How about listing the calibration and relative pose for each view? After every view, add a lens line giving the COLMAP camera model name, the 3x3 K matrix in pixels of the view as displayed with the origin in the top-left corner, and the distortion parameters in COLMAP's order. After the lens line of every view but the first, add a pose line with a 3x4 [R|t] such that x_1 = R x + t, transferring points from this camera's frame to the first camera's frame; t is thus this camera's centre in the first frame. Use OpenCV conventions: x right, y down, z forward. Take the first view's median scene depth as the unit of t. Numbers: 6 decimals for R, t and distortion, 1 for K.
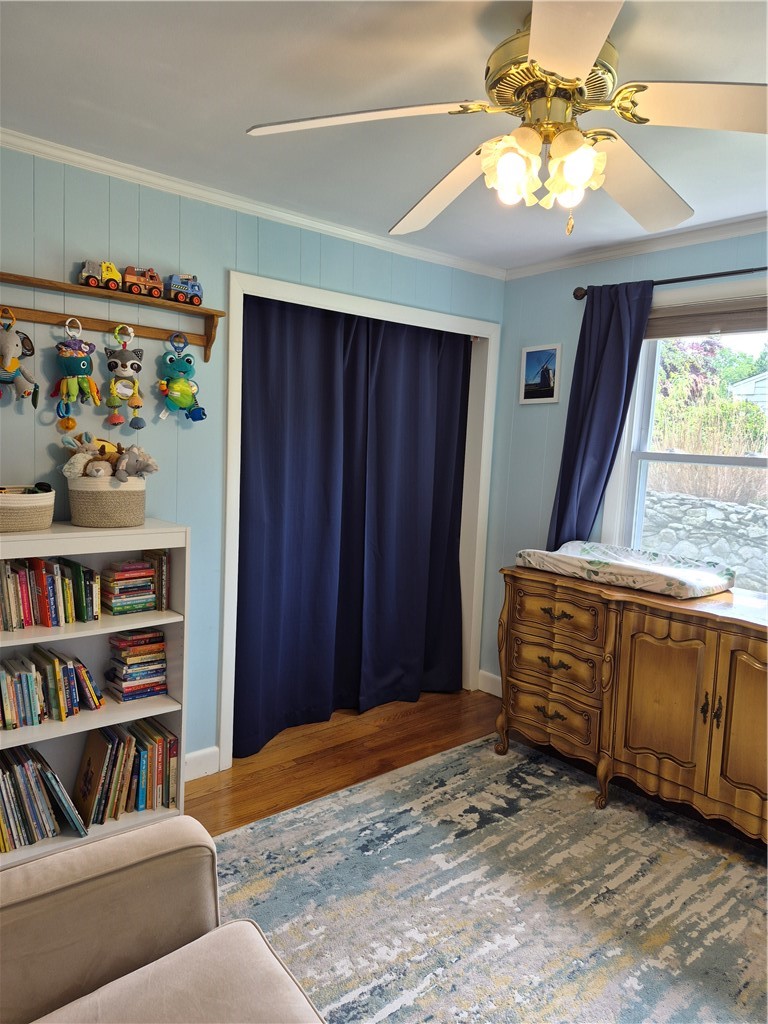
lens RADIAL K [[722.4, 0, 387.3], [0, 722.4, 509.9], [0, 0, 1]] dist [0.095522, -0.117604]
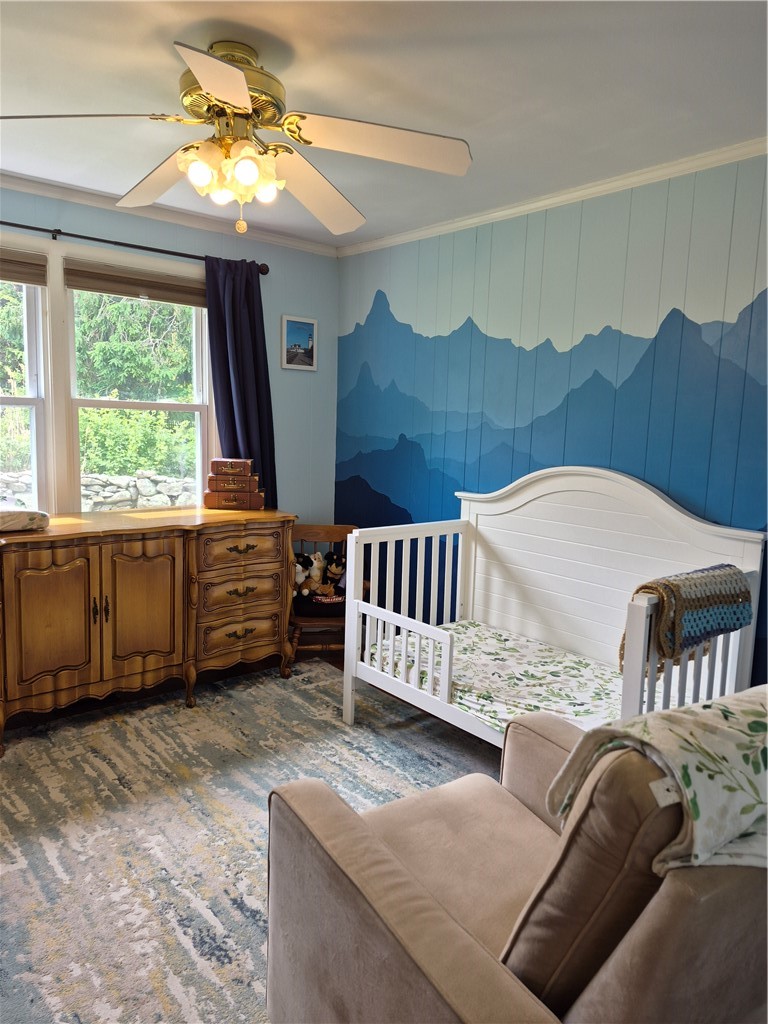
lens RADIAL K [[722.4, 0, 387.3], [0, 722.4, 509.9], [0, 0, 1]] dist [0.095522, -0.117604]
pose [[0.004779, -0.172185, 0.985053, -0.639897], [0.067747, 0.982857, 0.171472, -0.057776], [-0.997691, 0.065915, 0.016362, 0.445323]]
